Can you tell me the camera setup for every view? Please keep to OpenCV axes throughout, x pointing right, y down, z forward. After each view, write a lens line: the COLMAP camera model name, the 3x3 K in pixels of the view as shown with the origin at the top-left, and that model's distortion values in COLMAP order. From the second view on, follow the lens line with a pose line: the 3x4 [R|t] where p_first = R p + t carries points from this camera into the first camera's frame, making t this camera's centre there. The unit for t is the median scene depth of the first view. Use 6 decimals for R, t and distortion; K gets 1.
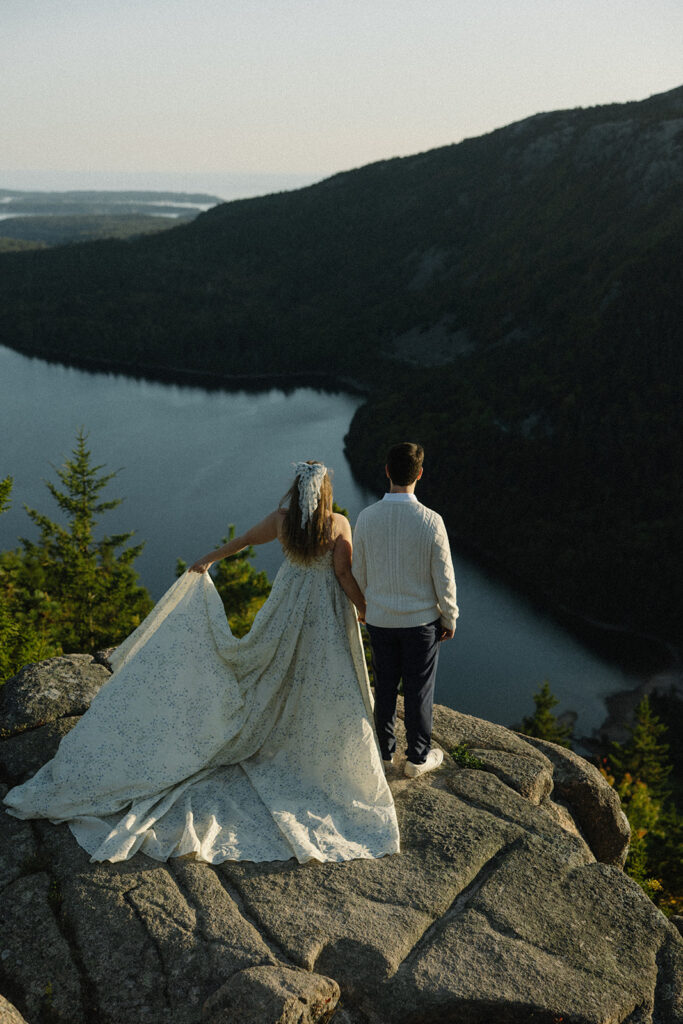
lens RADIAL K [[1381.0, 0, 338.8], [0, 1381.0, 510.3], [0, 0, 1]] dist [0.029736, 0.000000]
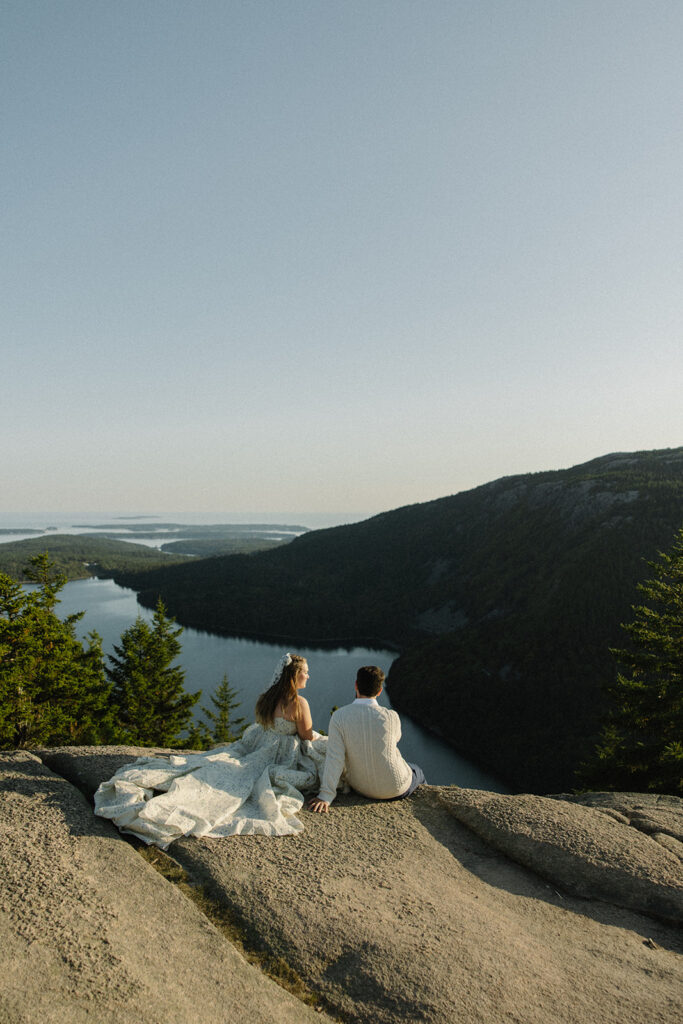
lens RADIAL K [[901.2, 0, 332.7], [0, 901.2, 512.5], [0, 0, 1]] dist [0.005518, 0.001537]
pose [[0.998326, -0.007870, -0.057295, 0.032002], [-0.005757, 0.972256, -0.233848, 0.012912], [0.057546, 0.233787, 0.970583, -0.201535]]
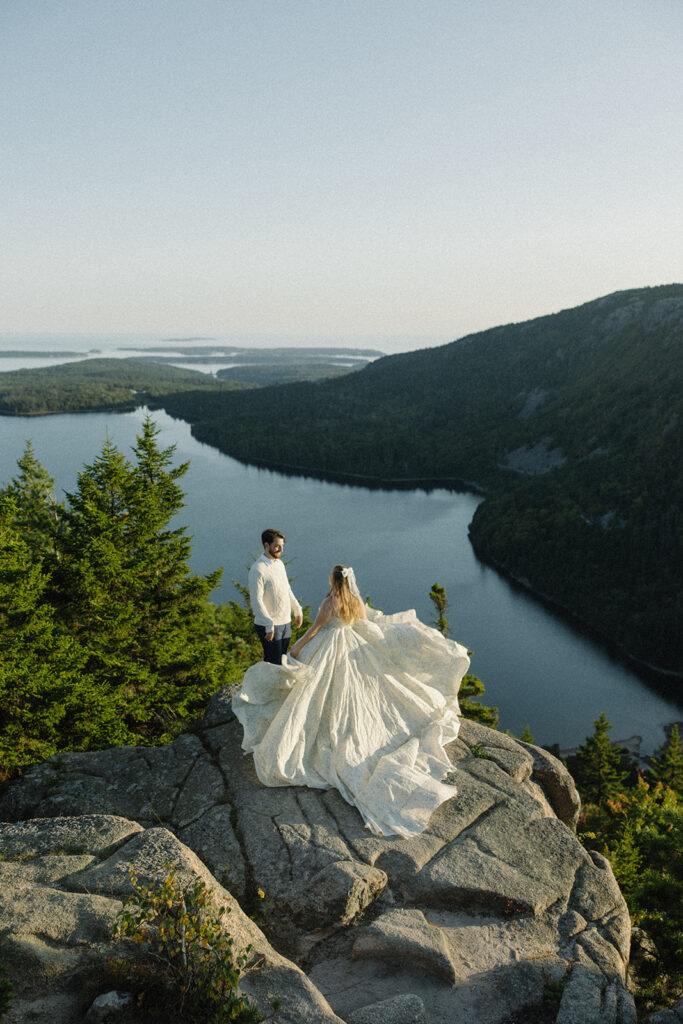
lens RADIAL K [[1005.8, 0, 338.6], [0, 1005.8, 513.8], [0, 0, 1]] dist [0.023849, 0.000000]
pose [[0.991850, 0.019313, -0.125936, 0.011241], [-0.027075, 0.997818, -0.060224, -0.004732], [0.124498, 0.063143, 0.990209, -0.038389]]
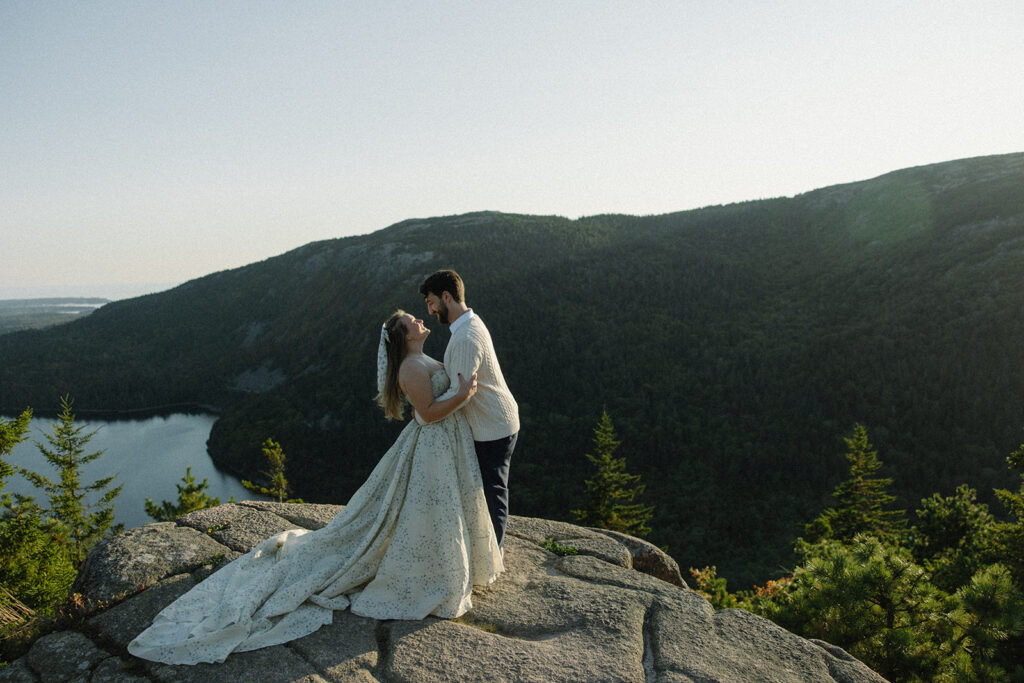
lens RADIAL K [[804.4, 0, 509.4], [0, 804.4, 342.8], [0, 0, 1]] dist [0.010839, 0.013548]
pose [[0.928041, -0.070405, 0.365765, -0.027705], [0.126834, 0.983022, -0.132590, 0.015123], [-0.350220, 0.169441, 0.921214, 0.059813]]
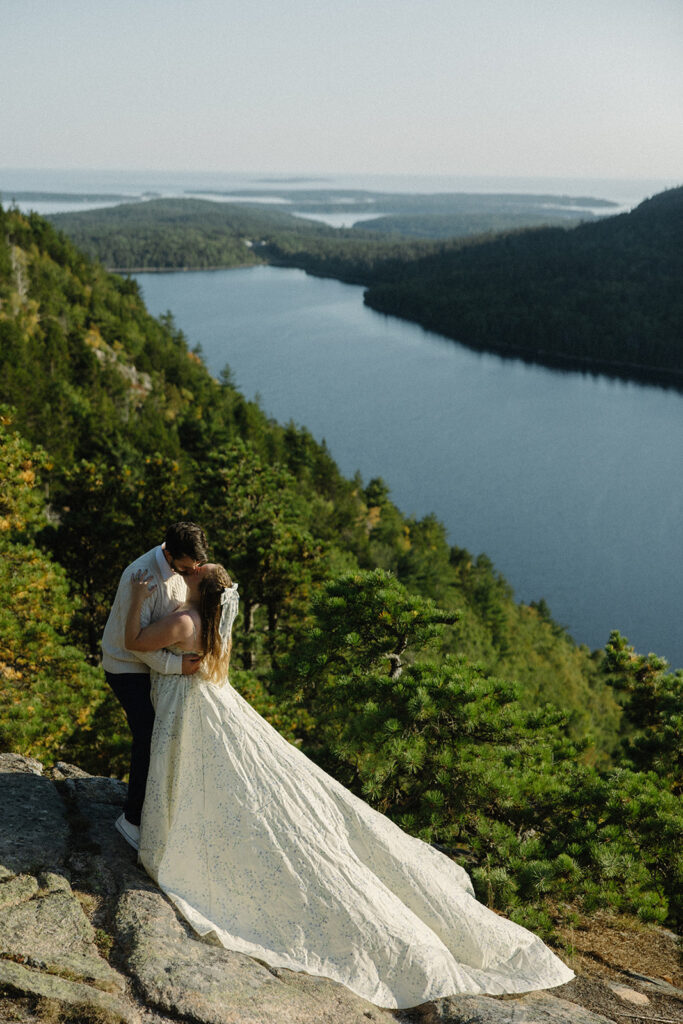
lens RADIAL K [[1005.8, 0, 342.0], [0, 1005.8, 511.4], [0, 0, 1]] dist [0.023849, 0.000000]
pose [[0.998146, 0.053855, -0.028359, -2.935654], [-0.053354, 0.998411, 0.018141, -0.124306], [0.029291, -0.016595, 0.999433, 3.363968]]
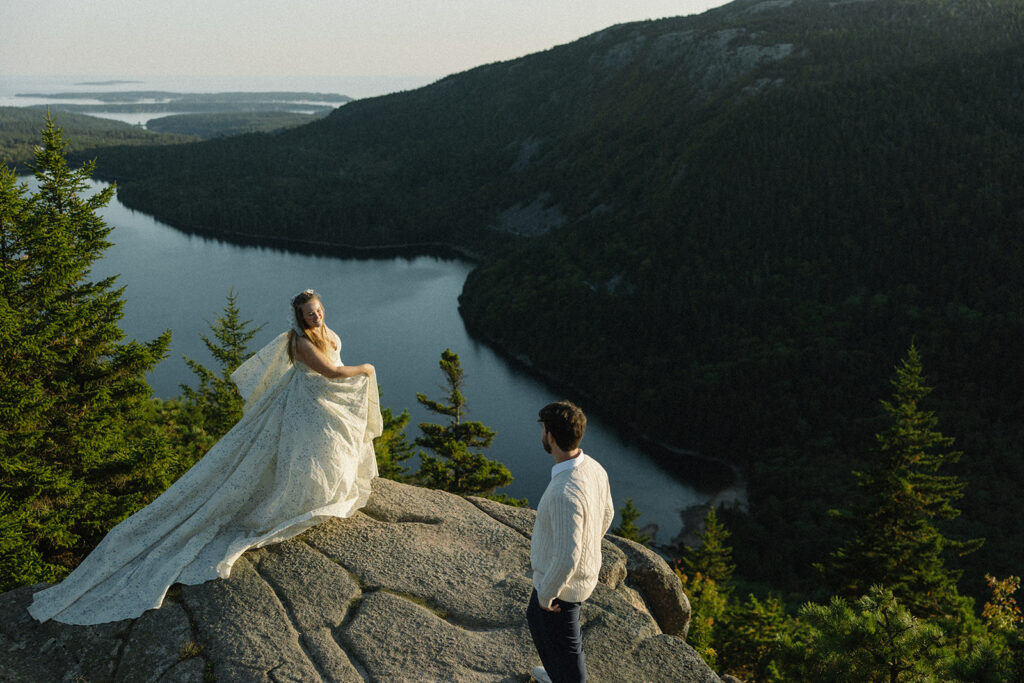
lens RADIAL K [[1165.0, 0, 513.0], [0, 1165.0, 343.5], [0, 0, 1]] dist [0.019245, 0.000000]
pose [[0.998583, -0.018883, 0.049758, 0.001426], [0.019534, 0.999729, -0.012635, 0.001453], [-0.049506, 0.013589, 0.998681, -0.002351]]
